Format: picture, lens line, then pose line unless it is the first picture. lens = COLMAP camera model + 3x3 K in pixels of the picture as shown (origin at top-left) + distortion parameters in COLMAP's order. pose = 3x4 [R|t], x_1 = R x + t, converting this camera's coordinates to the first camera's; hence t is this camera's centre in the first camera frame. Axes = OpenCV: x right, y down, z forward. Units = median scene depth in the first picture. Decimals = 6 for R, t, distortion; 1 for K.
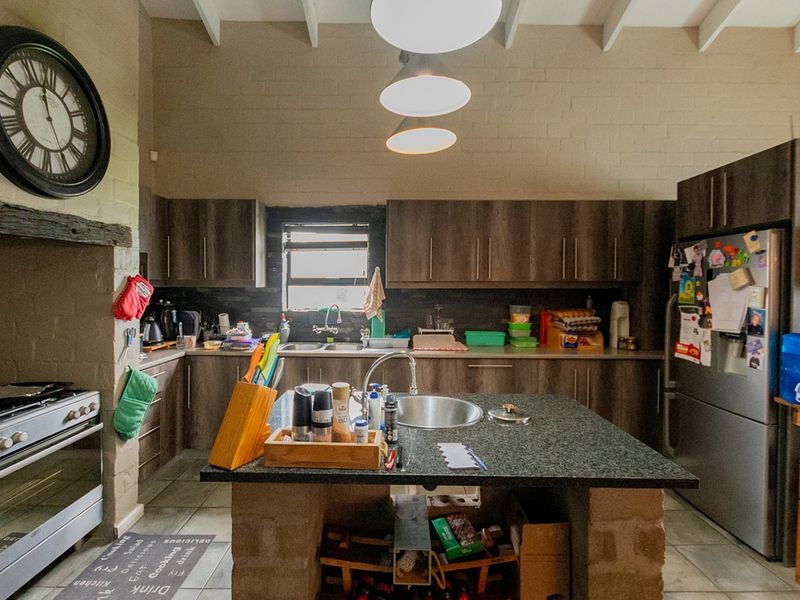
lens RADIAL K [[410.3, 0, 394.8], [0, 410.3, 290.7], [0, 0, 1]] dist [0.006419, -0.002884]
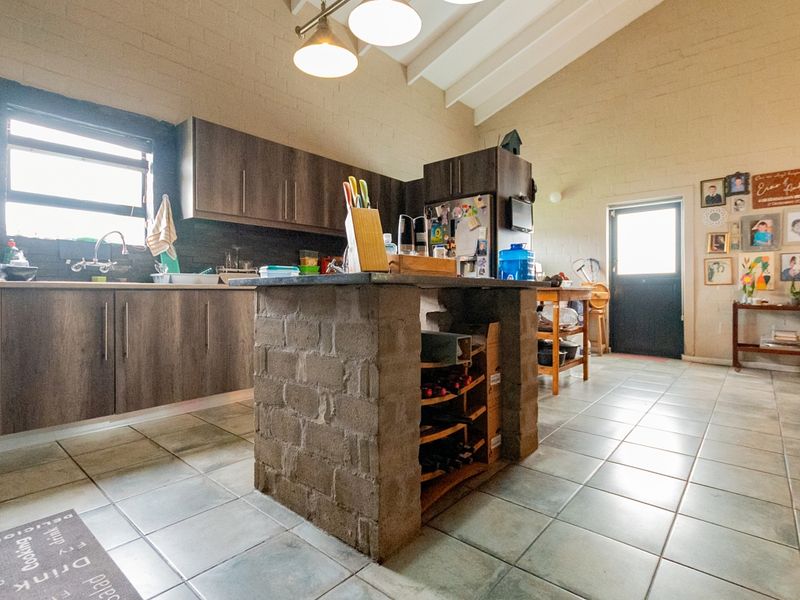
lens RADIAL K [[410.3, 0, 409.8], [0, 410.3, 286.4], [0, 0, 1]] dist [0.006419, -0.002884]
pose [[0.642036, 0.000620, 0.766674, -0.537409], [0.012595, 0.999856, -0.011356, 0.215071], [-0.766571, 0.016947, 0.641936, 0.113105]]
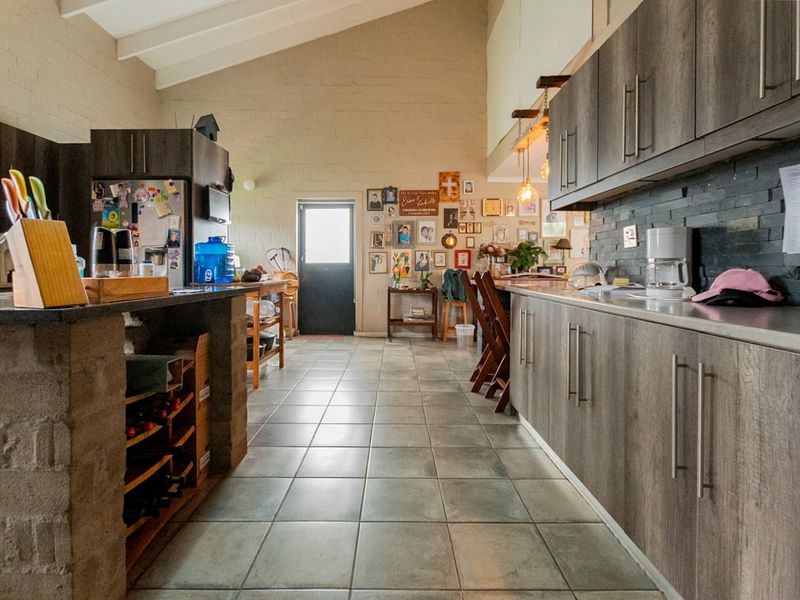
lens RADIAL K [[410.3, 0, 396.8], [0, 410.3, 273.0], [0, 0, 1]] dist [0.006419, -0.002884]
pose [[0.000923, -0.006304, 0.999980, -0.565906], [0.011518, 0.999914, 0.006293, 0.174044], [-0.999933, 0.011512, 0.000996, 0.139605]]
